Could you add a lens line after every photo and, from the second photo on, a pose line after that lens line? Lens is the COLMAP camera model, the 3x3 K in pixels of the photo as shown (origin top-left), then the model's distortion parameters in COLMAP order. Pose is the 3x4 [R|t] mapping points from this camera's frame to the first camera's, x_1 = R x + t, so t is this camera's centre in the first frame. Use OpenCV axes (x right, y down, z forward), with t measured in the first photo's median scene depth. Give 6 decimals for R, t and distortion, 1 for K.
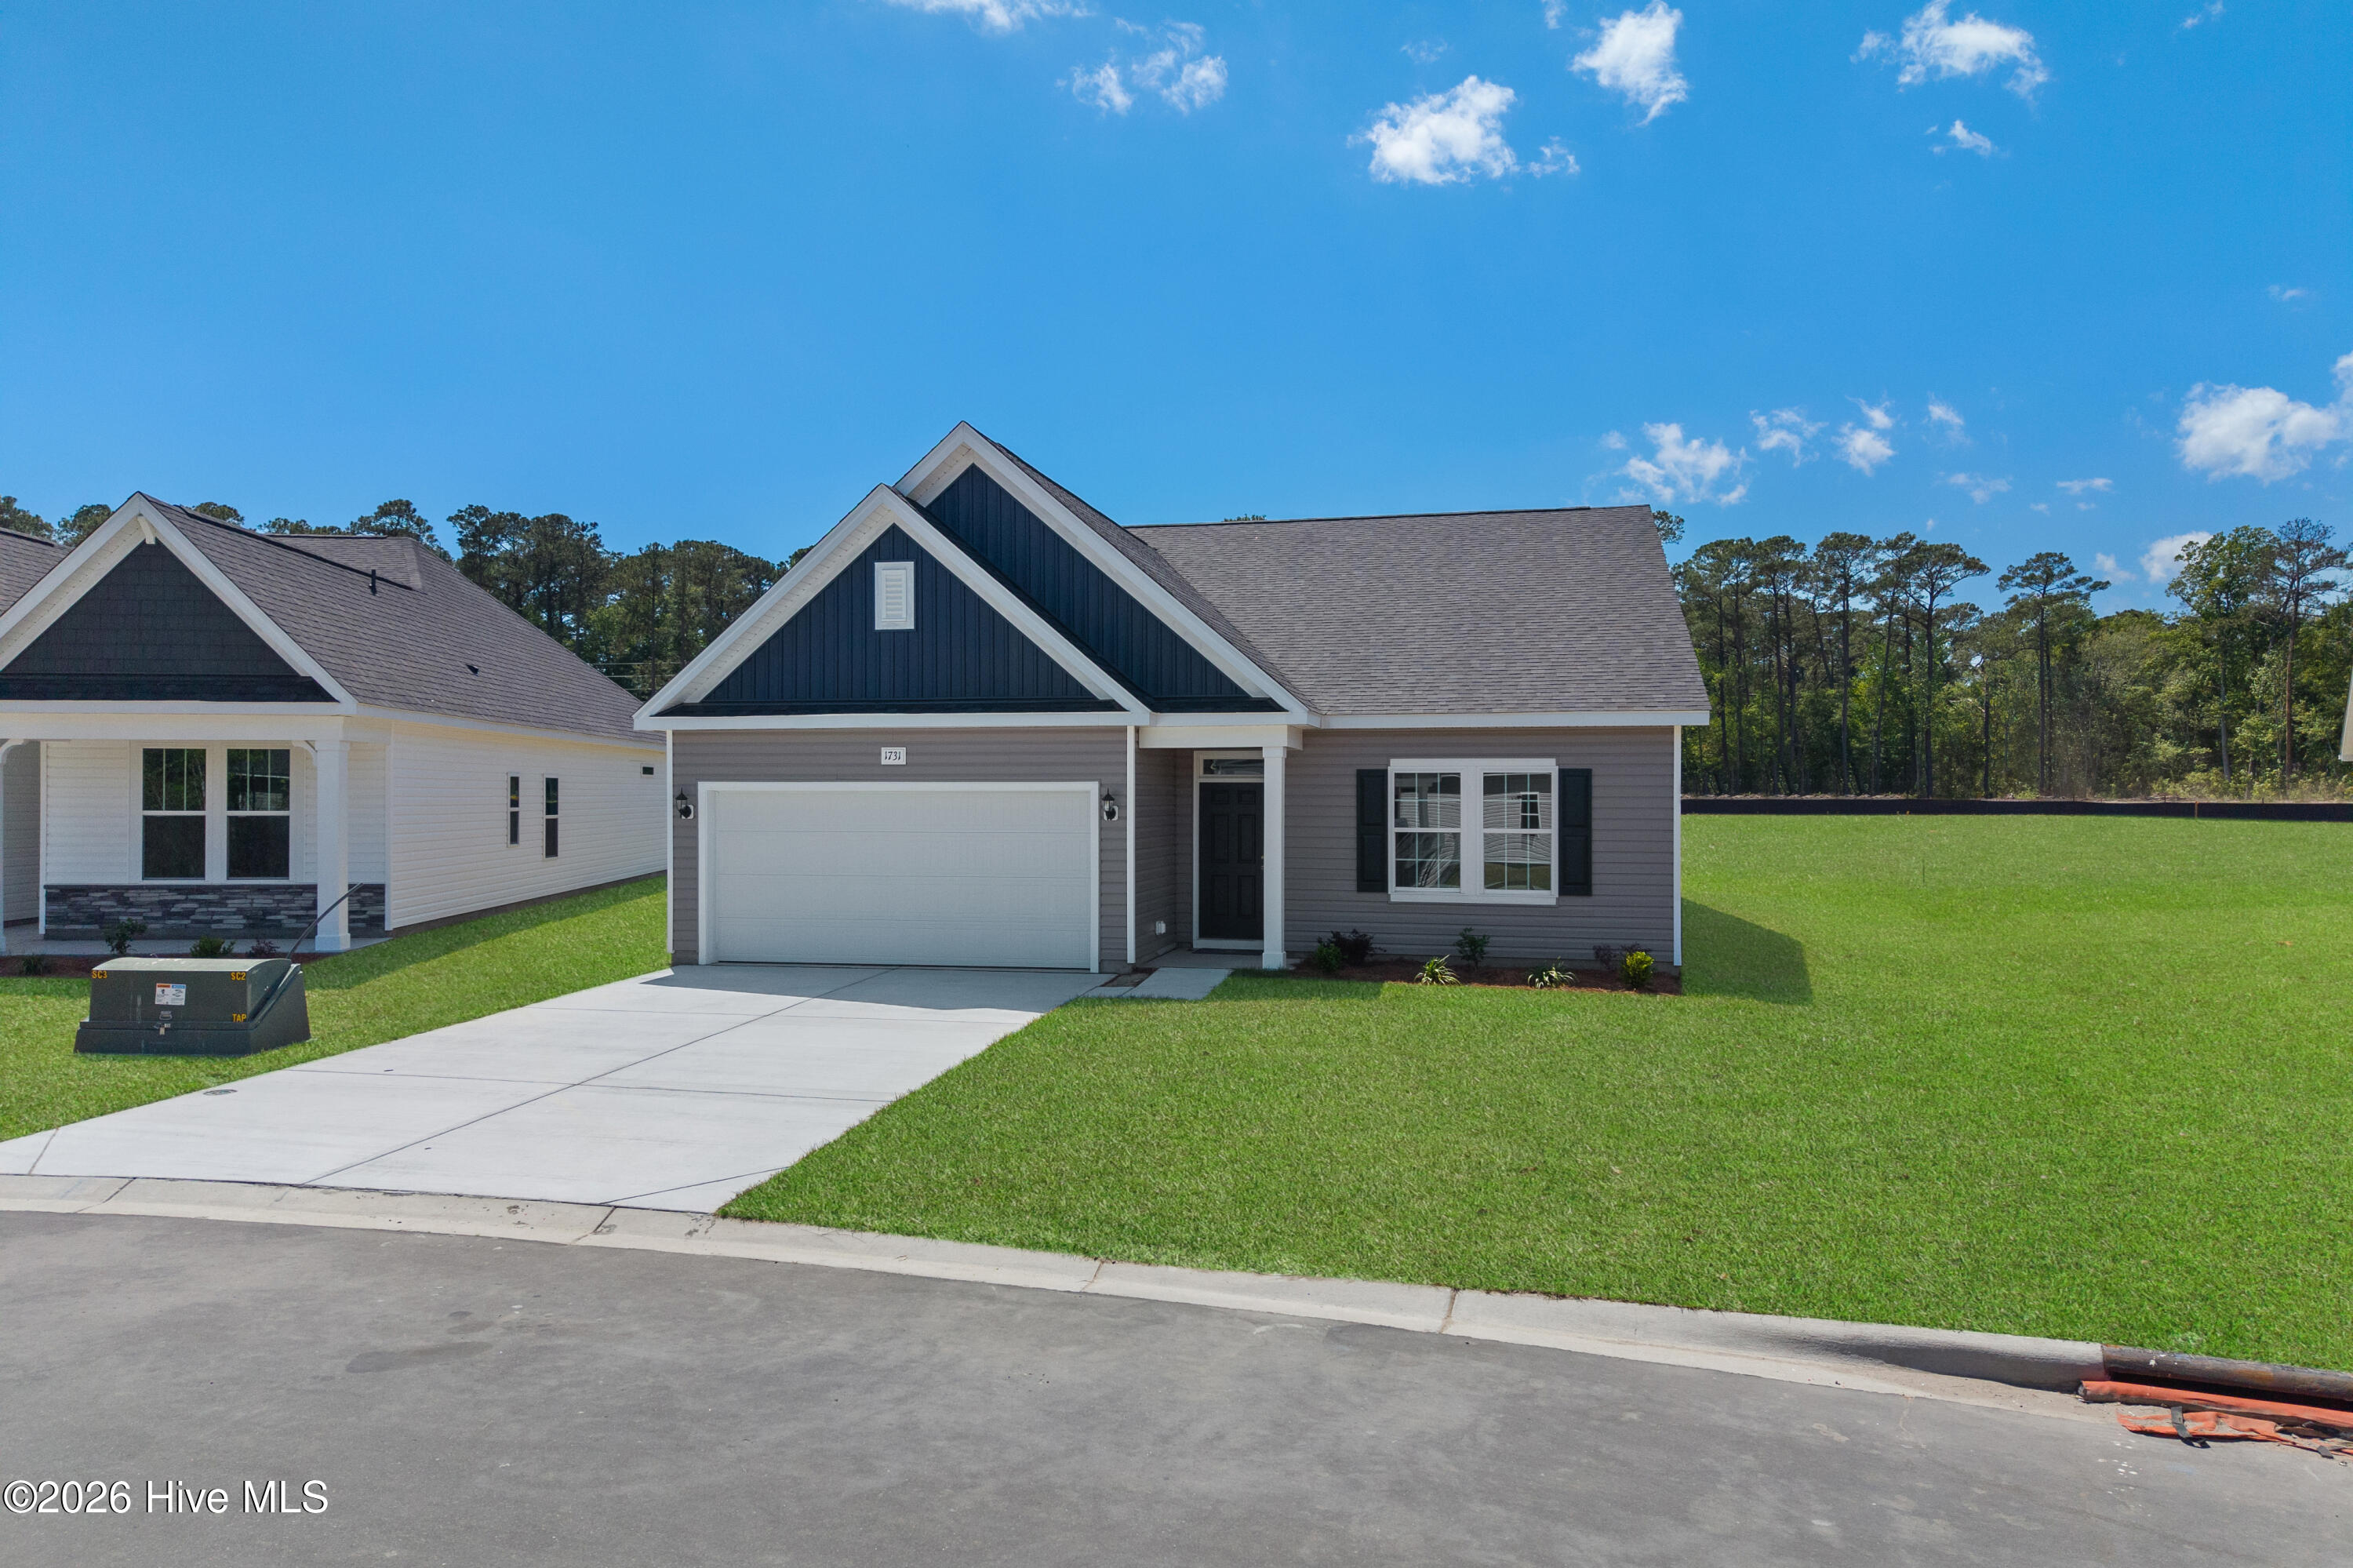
lens RADIAL K [[1594.3, 0, 1181.5], [0, 1594.3, 784.1], [0, 0, 1]] dist [0.014596, -0.004485]
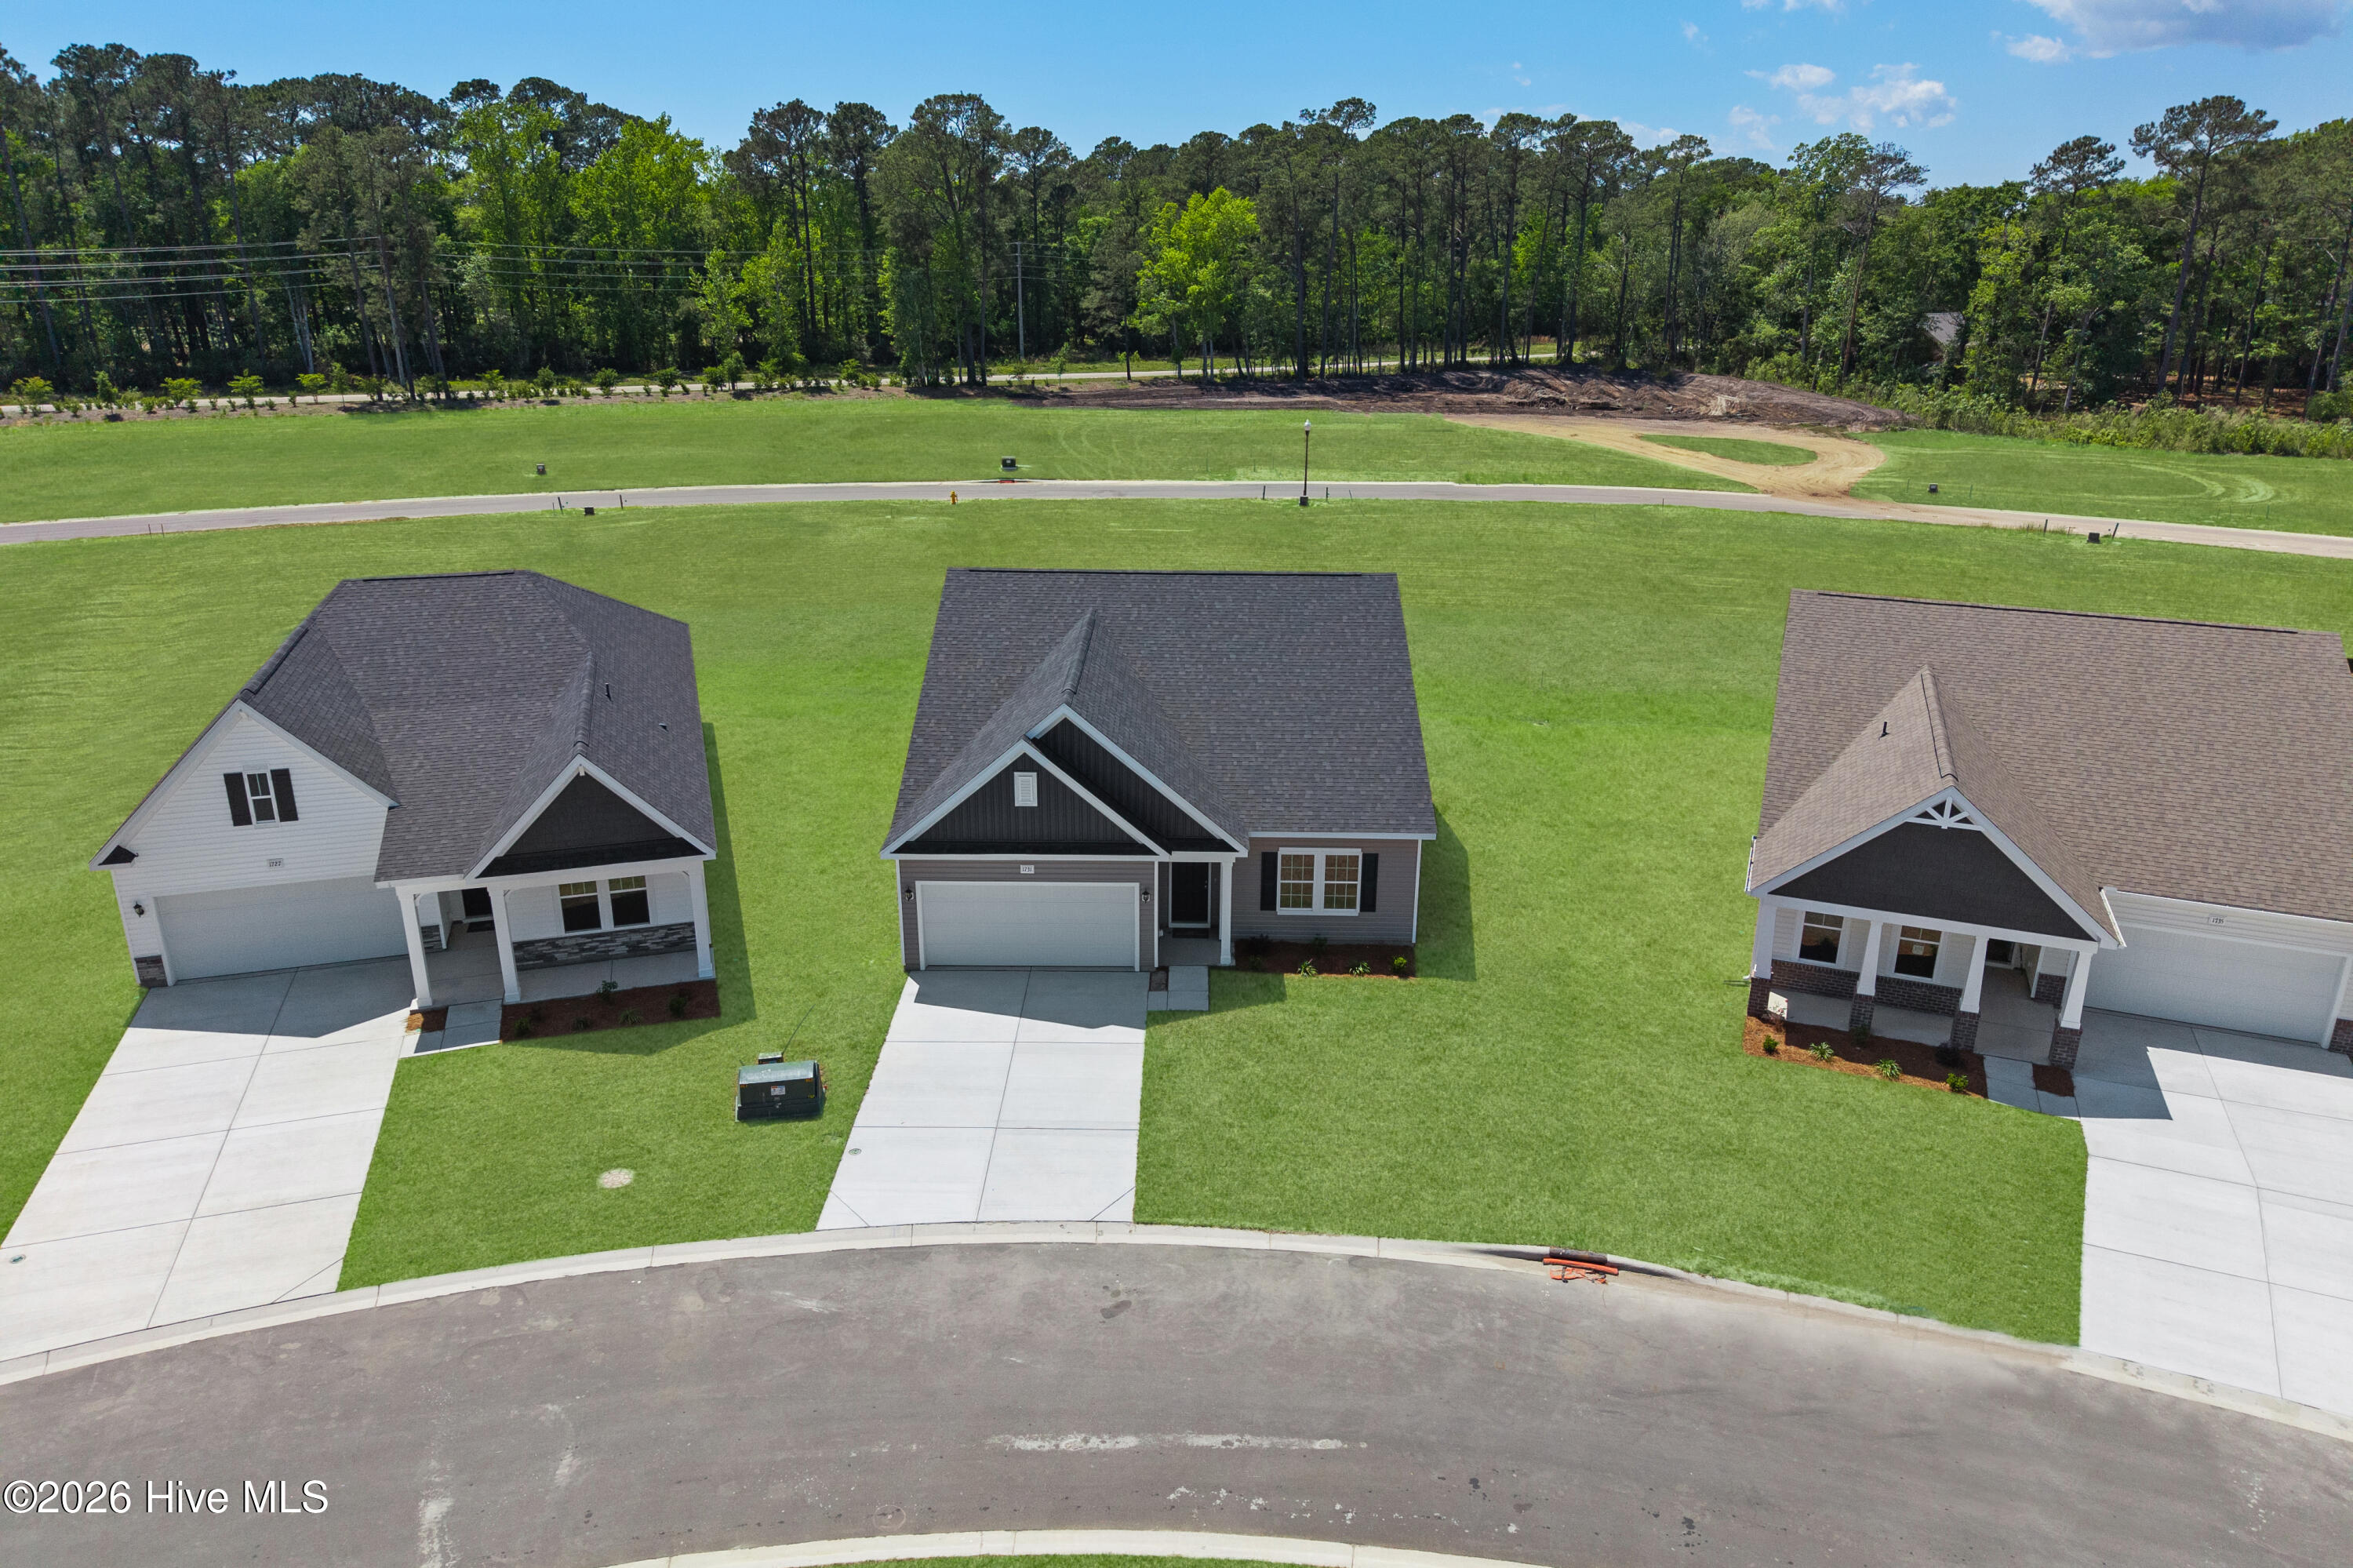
lens RADIAL K [[1624.6, 0, 1179.7], [0, 1624.6, 749.3], [0, 0, 1]] dist [0.072467, -0.085815]
pose [[0.978306, -0.062174, 0.197614, -0.380058], [-0.004508, 0.947287, 0.320356, -0.781151], [-0.207115, -0.314297, 0.926456, -0.794840]]
